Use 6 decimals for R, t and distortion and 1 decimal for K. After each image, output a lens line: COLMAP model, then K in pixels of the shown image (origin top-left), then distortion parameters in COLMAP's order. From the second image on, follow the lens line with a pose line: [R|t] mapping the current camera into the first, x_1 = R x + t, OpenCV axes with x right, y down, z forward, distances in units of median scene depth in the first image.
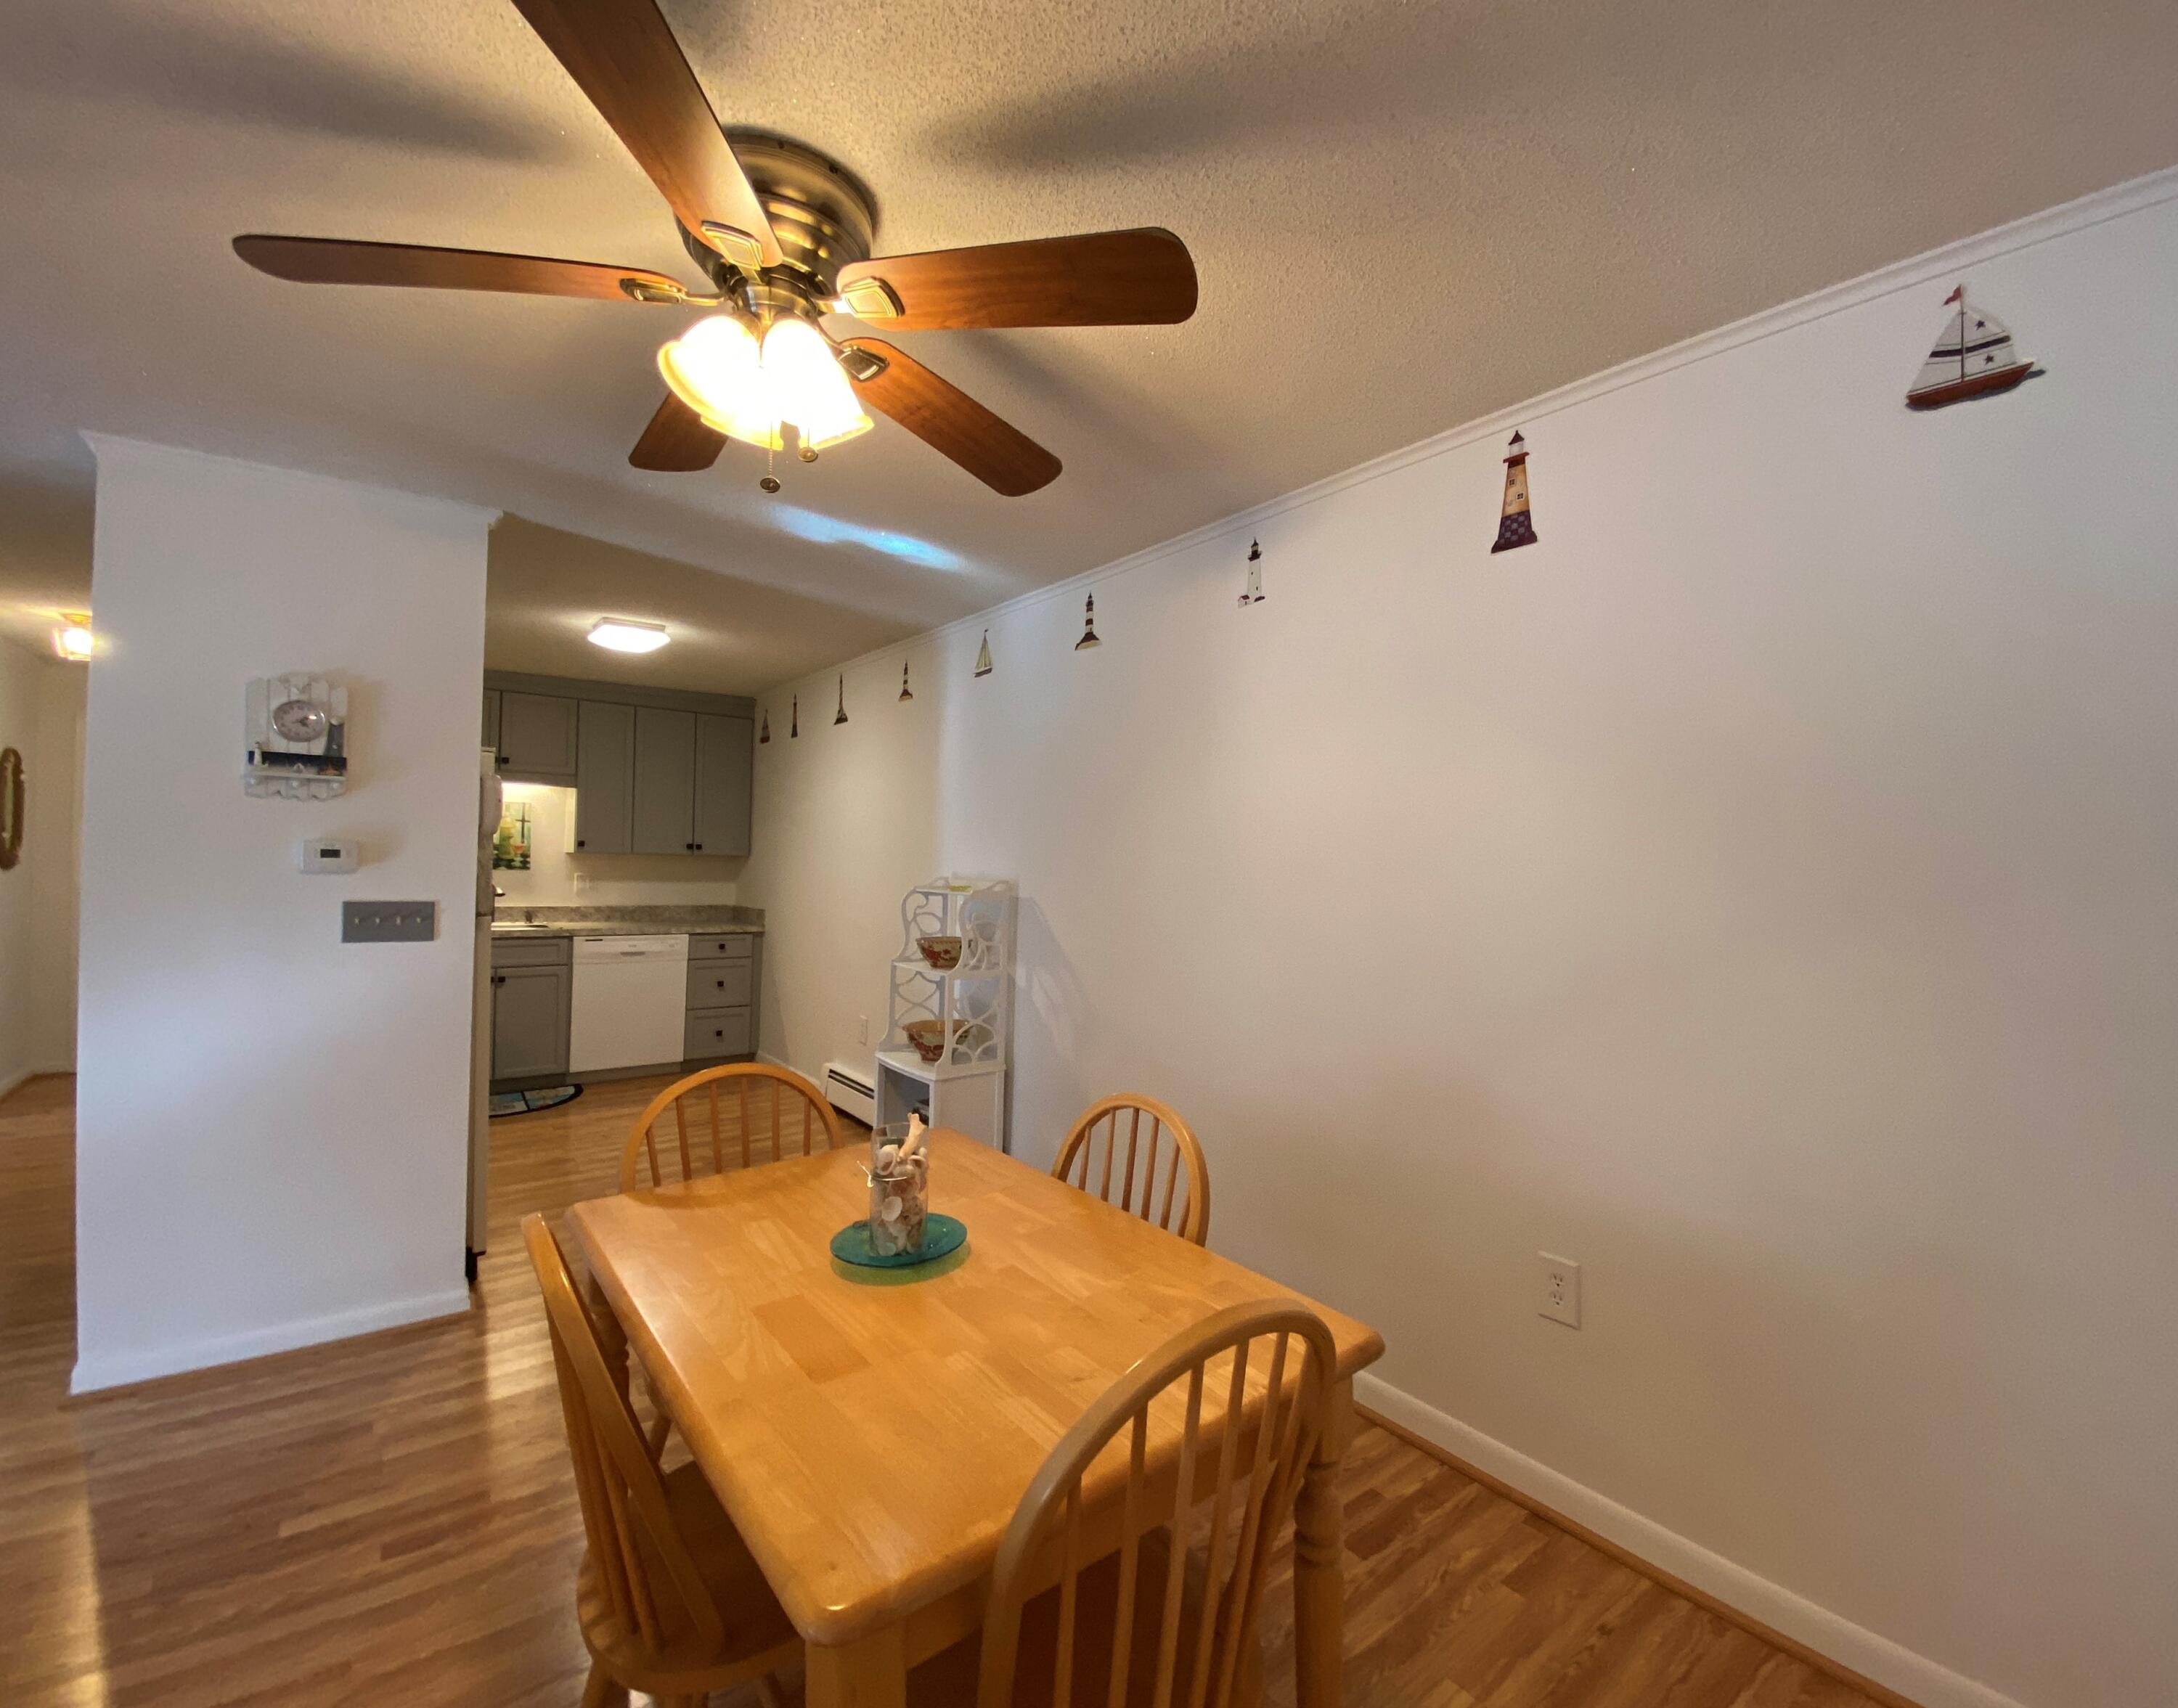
lens RADIAL K [[933.6, 0, 1140.1], [0, 933.6, 861.0], [0, 0, 1]] dist [0.026946, -0.024233]
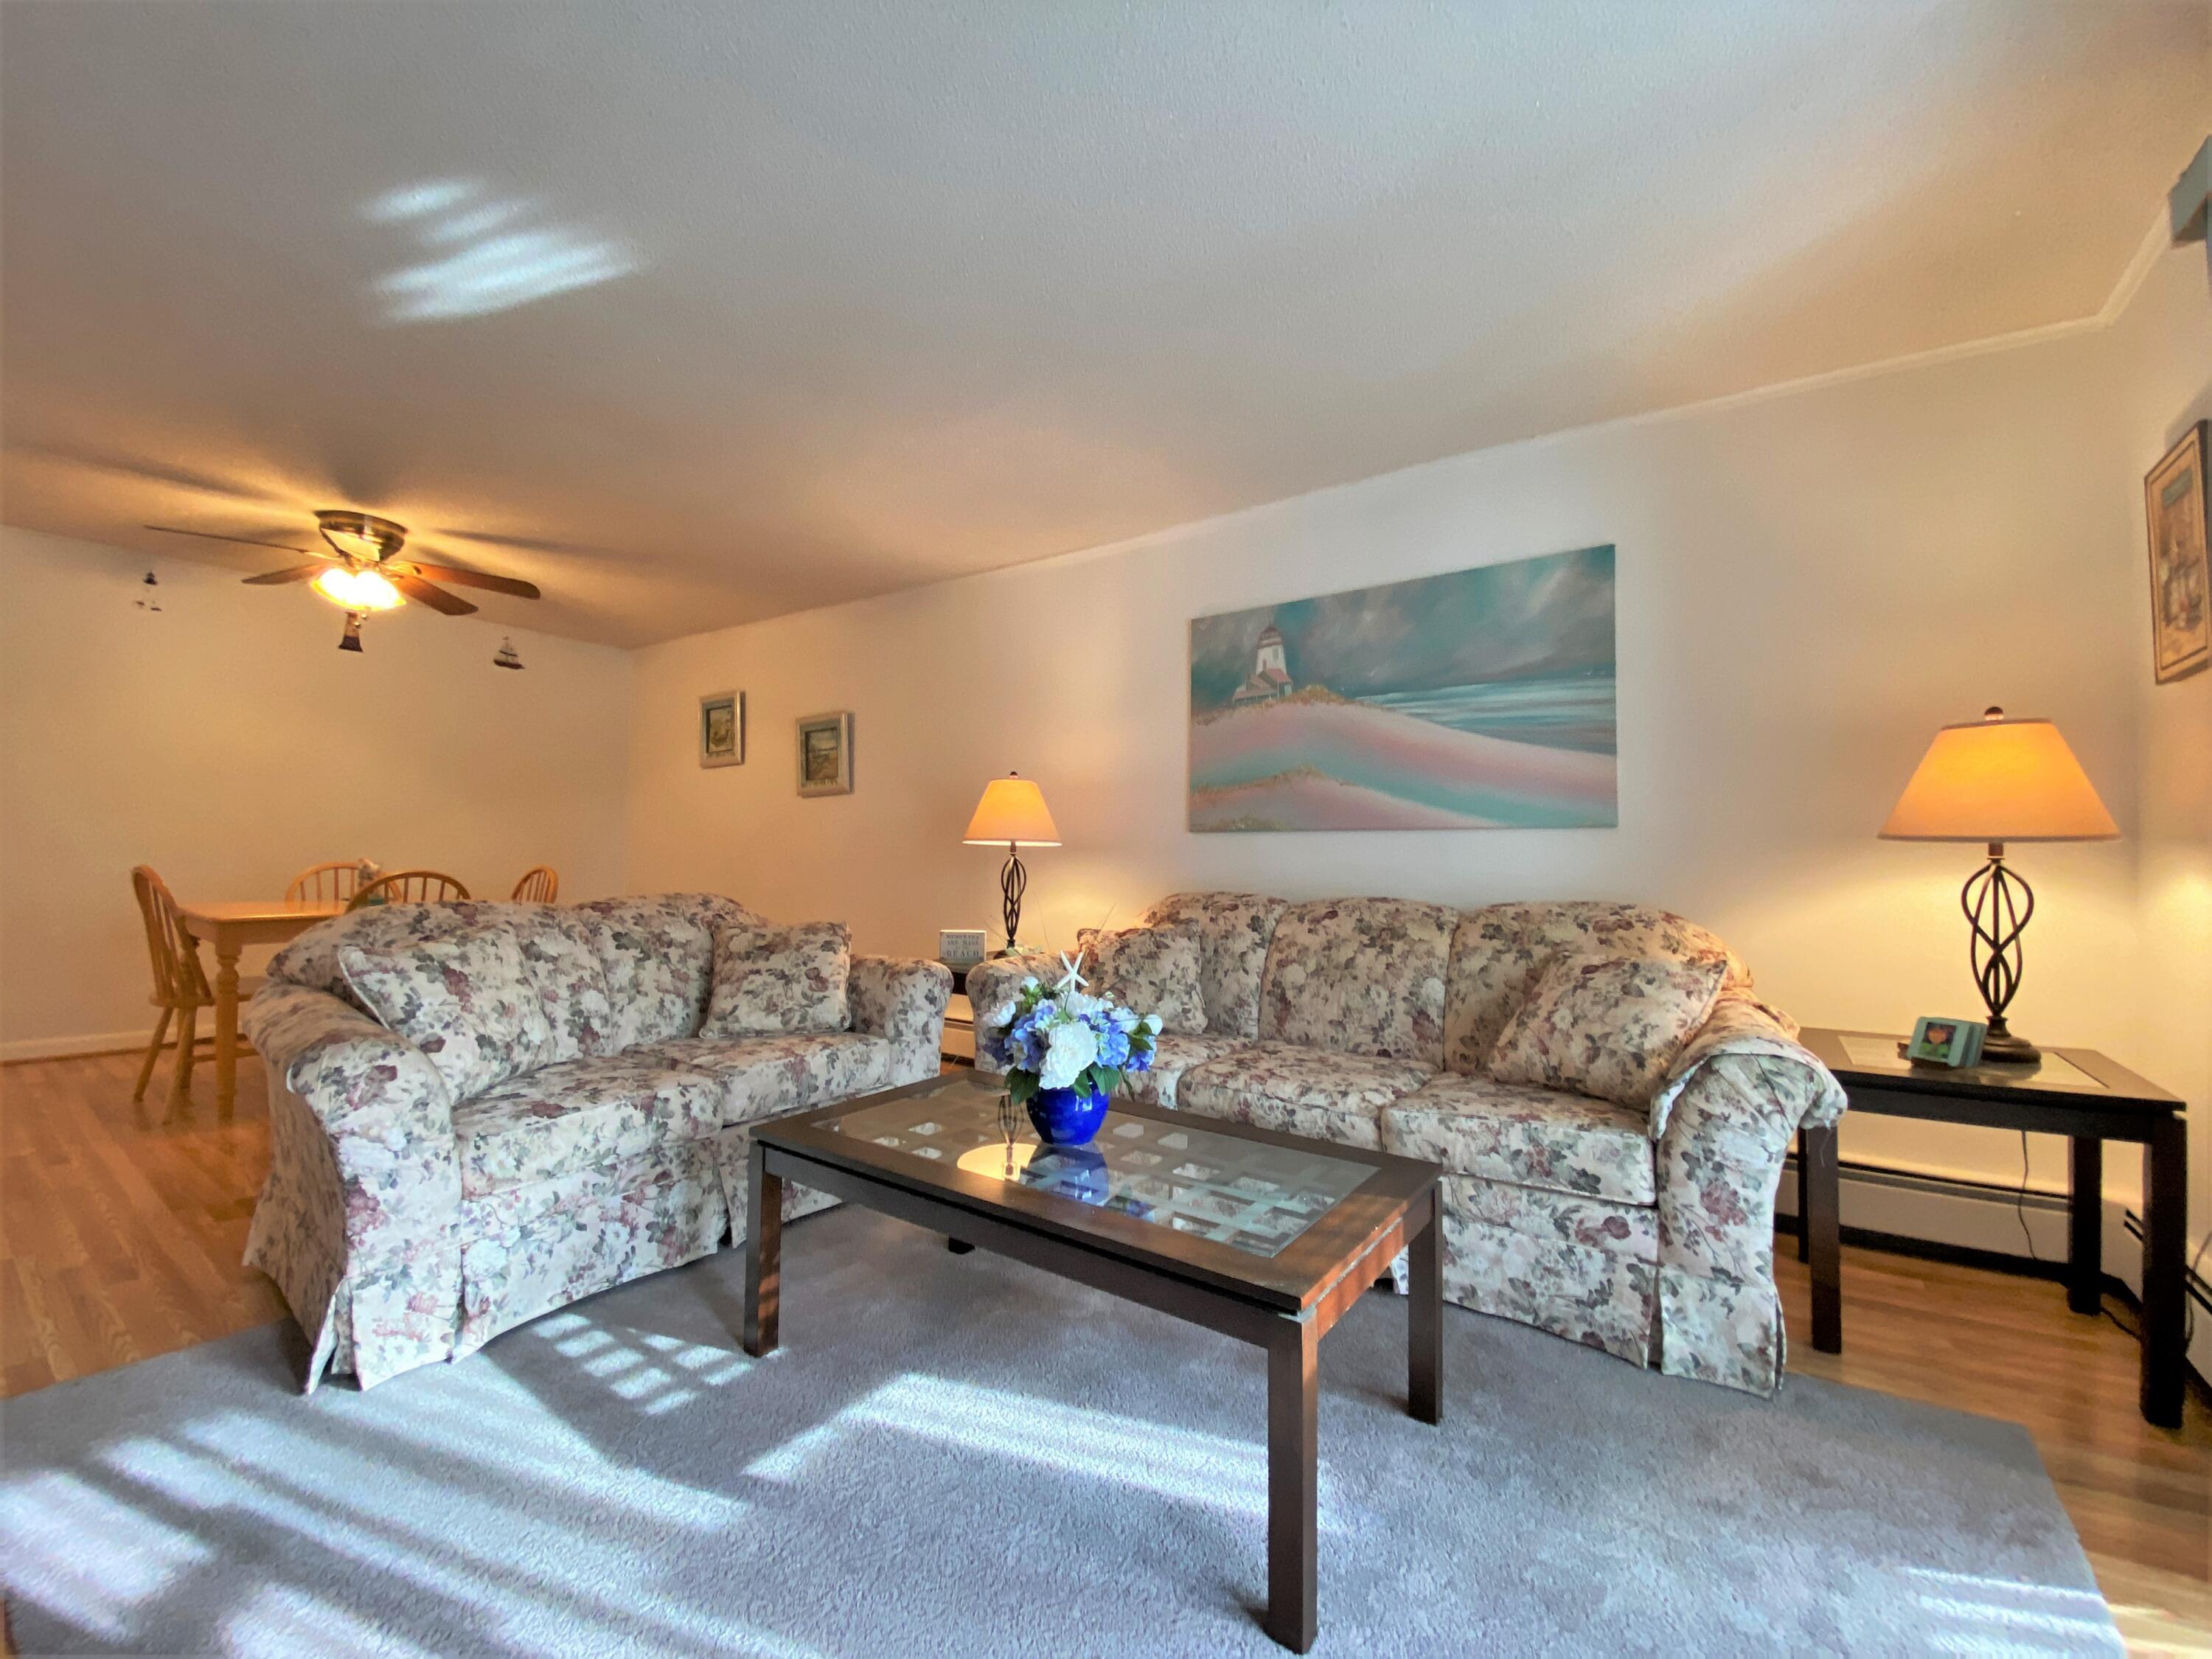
lens RADIAL K [[895.4, 0, 1103.9], [0, 895.4, 835.4], [0, 0, 1]] dist [0.029131, -0.026444]
pose [[-0.263518, 0.002399, 0.964651, -1.911180], [-0.025506, 0.999630, -0.009453, 0.096957], [-0.964317, -0.027095, -0.263360, -0.230815]]
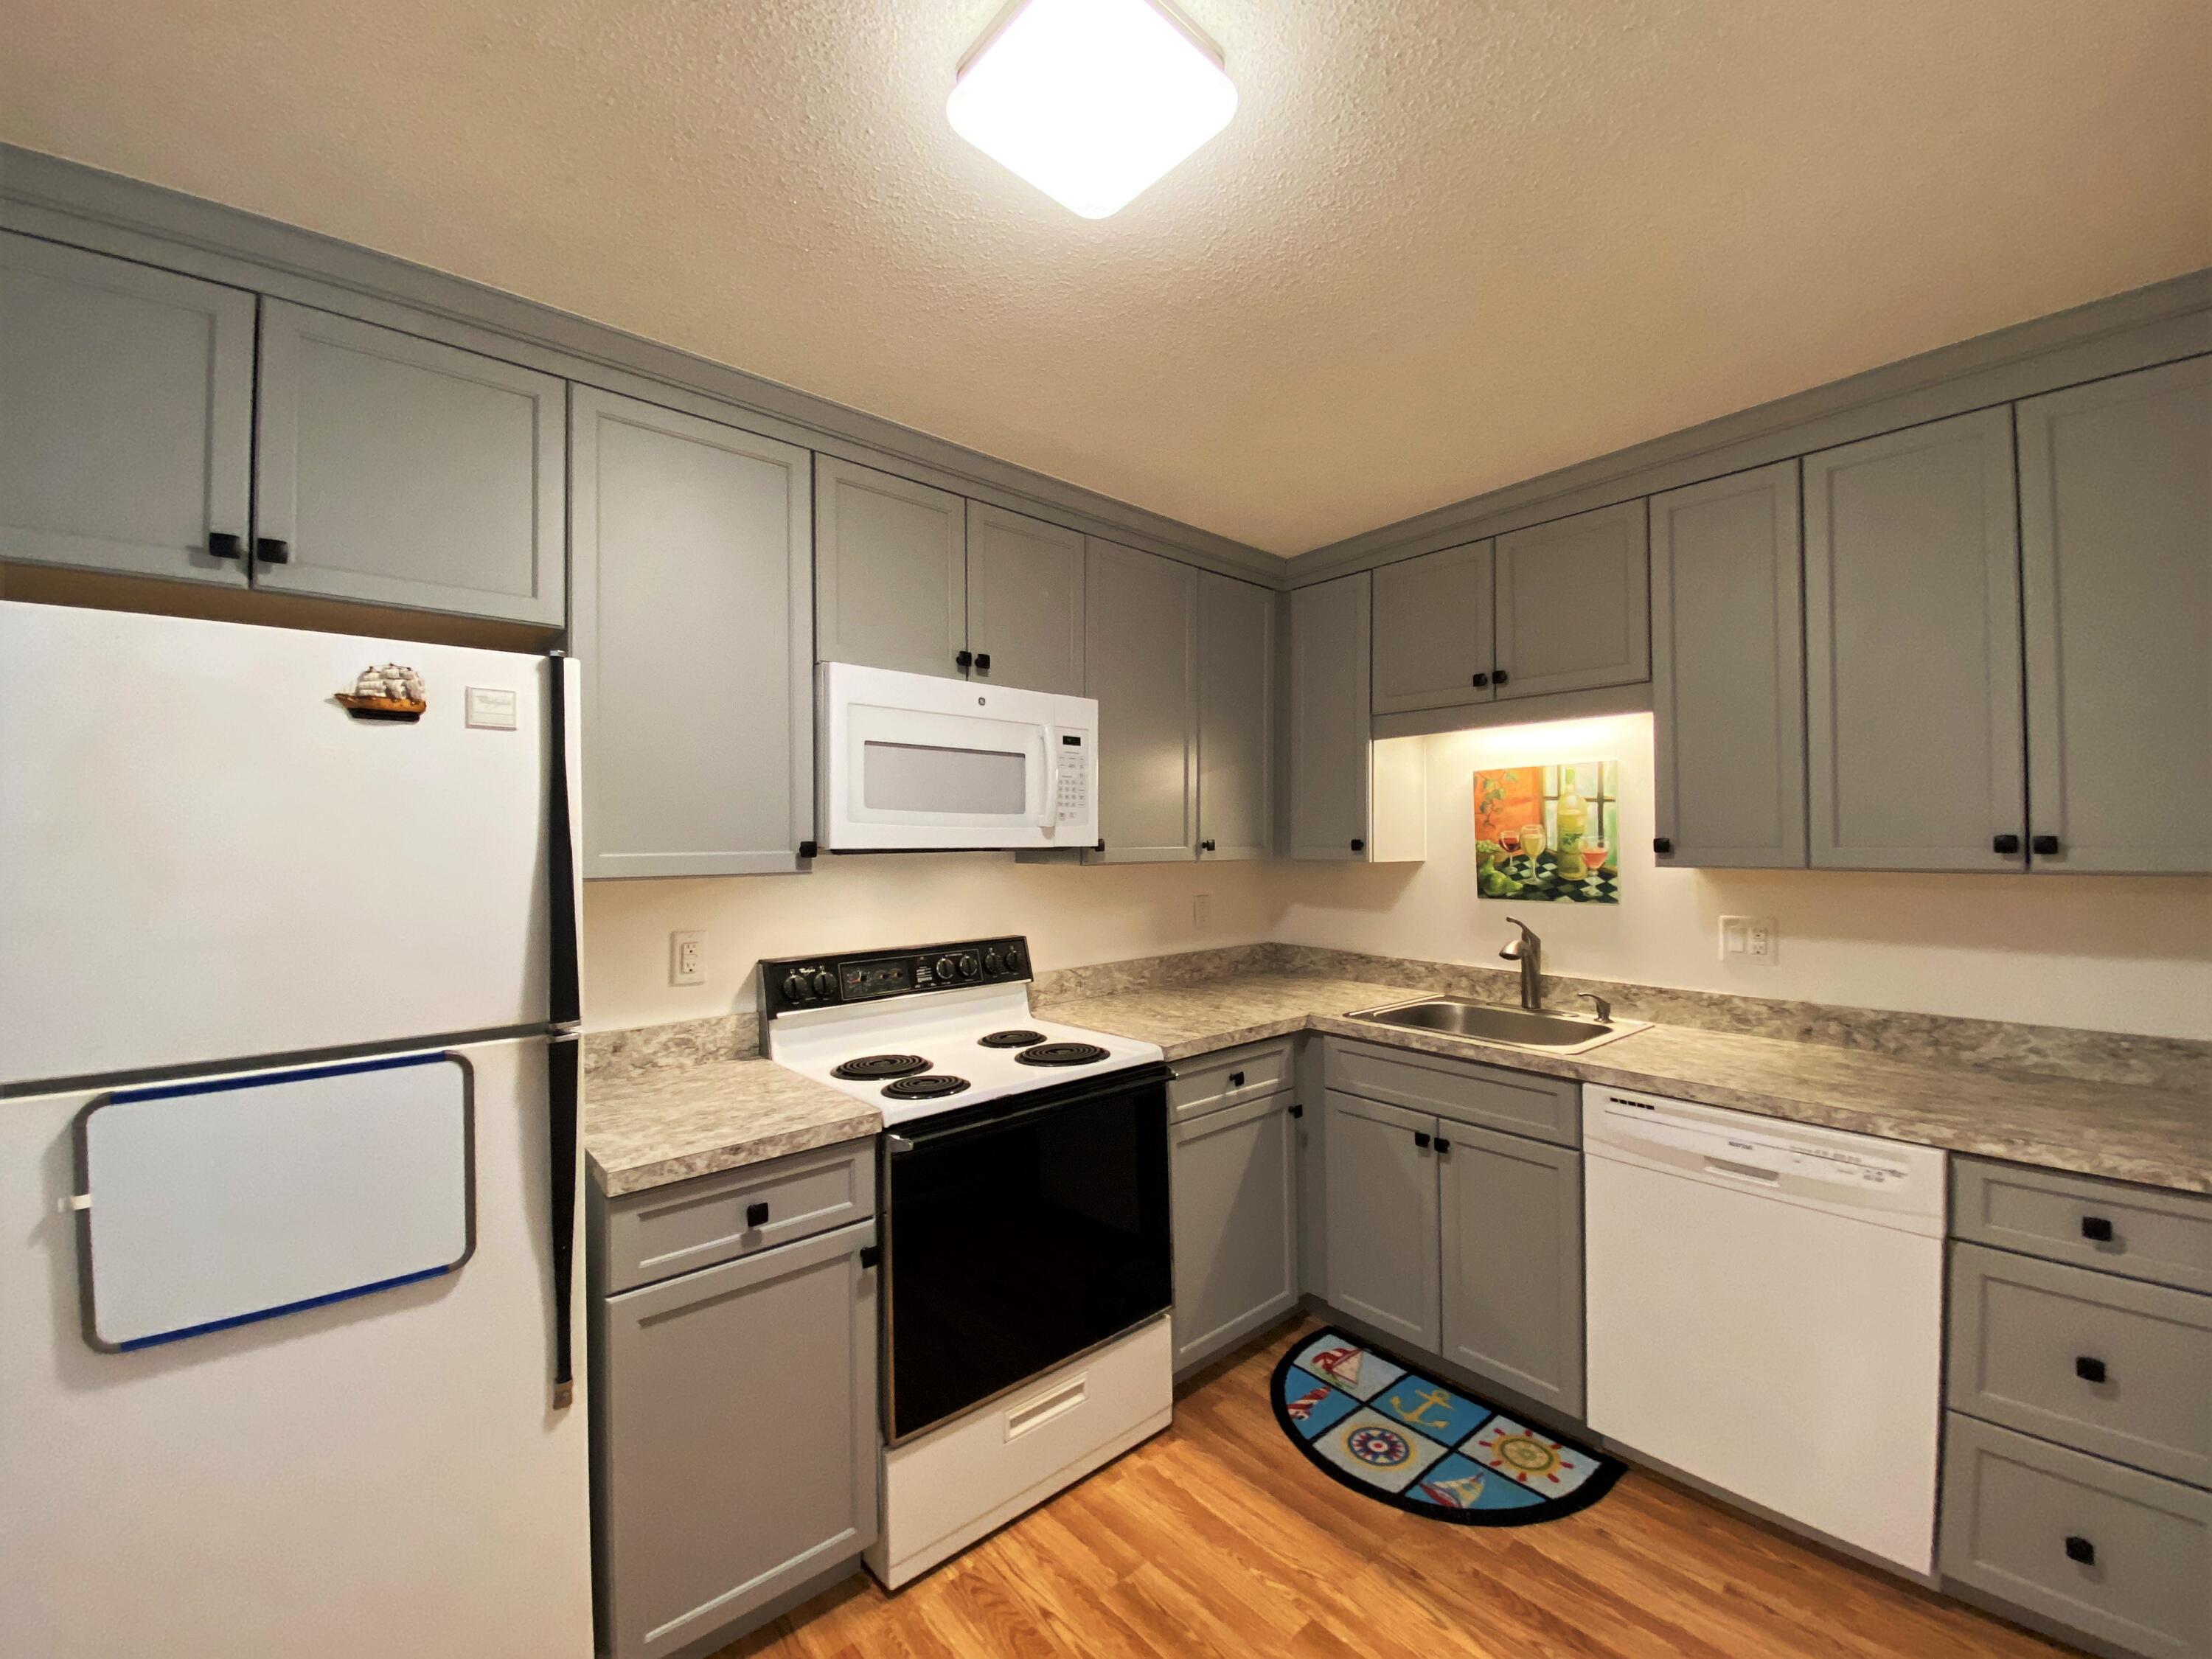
lens RADIAL K [[895.4, 0, 1103.9], [0, 895.4, 835.4], [0, 0, 1]] dist [0.029131, -0.026444]
pose [[0.034126, -0.034185, -0.998833, -0.460307], [0.008259, 0.999390, -0.033922, -0.025150], [0.999383, -0.007092, 0.034388, 1.594874]]
